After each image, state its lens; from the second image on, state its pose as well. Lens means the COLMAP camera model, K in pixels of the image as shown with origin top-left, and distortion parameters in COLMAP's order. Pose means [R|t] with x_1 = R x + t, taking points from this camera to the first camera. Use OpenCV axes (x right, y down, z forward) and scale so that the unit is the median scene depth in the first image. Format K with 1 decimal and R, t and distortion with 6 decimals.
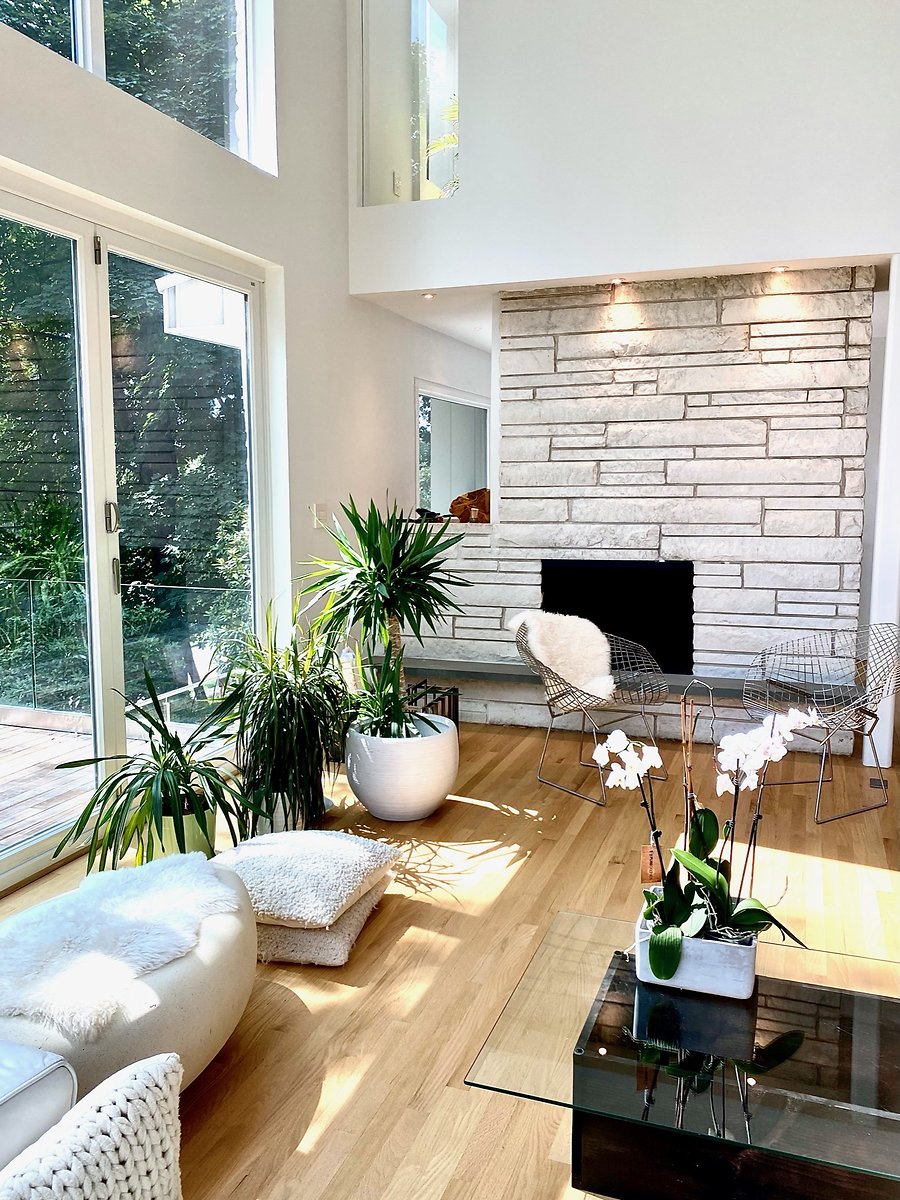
lens RADIAL K [[949.9, 0, 450.0], [0, 949.9, 600.0], [0, 0, 1]] dist [0.096864, -0.270409]
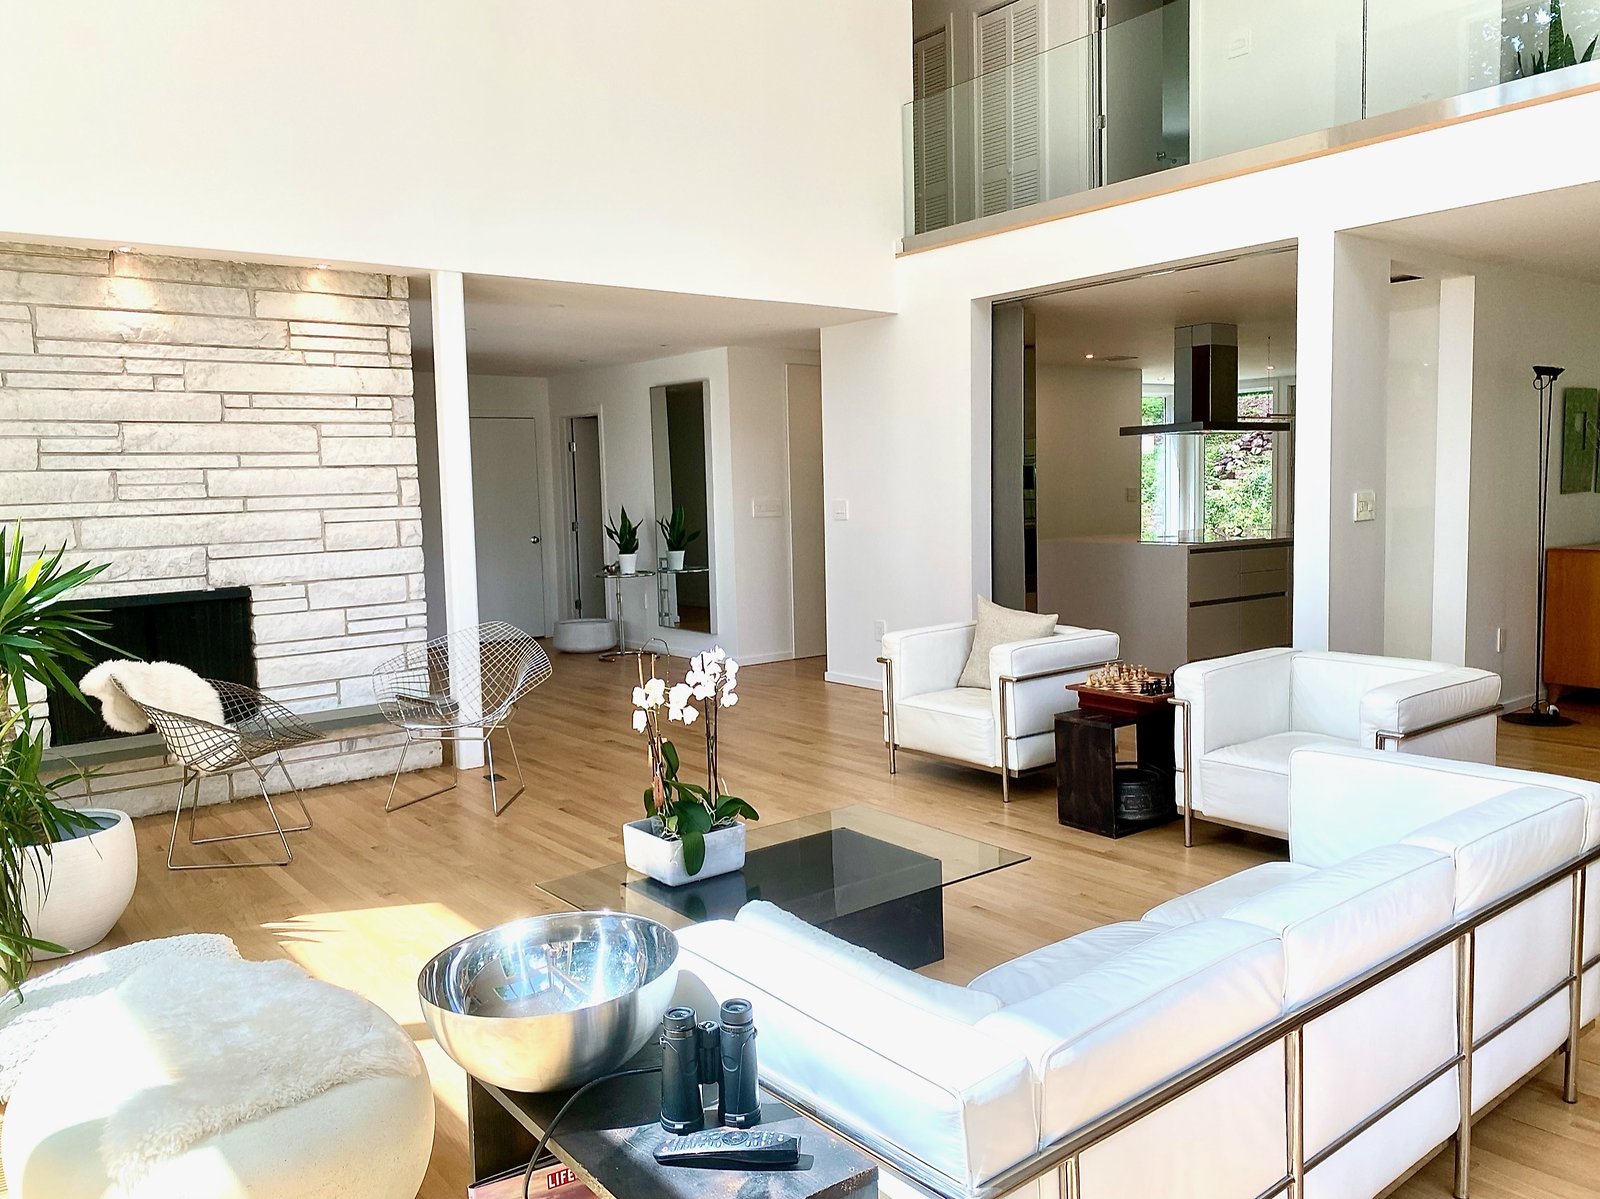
lens RADIAL K [[1213.7, 0, 800.0], [0, 1213.7, 599.5], [0, 0, 1]] dist [0.008171, -0.004887]
pose [[0.530007, -0.091729, 0.843017, -0.416199], [0.129693, 0.991205, 0.026315, 0.007071], [-0.838017, 0.095387, 0.537243, -0.003123]]
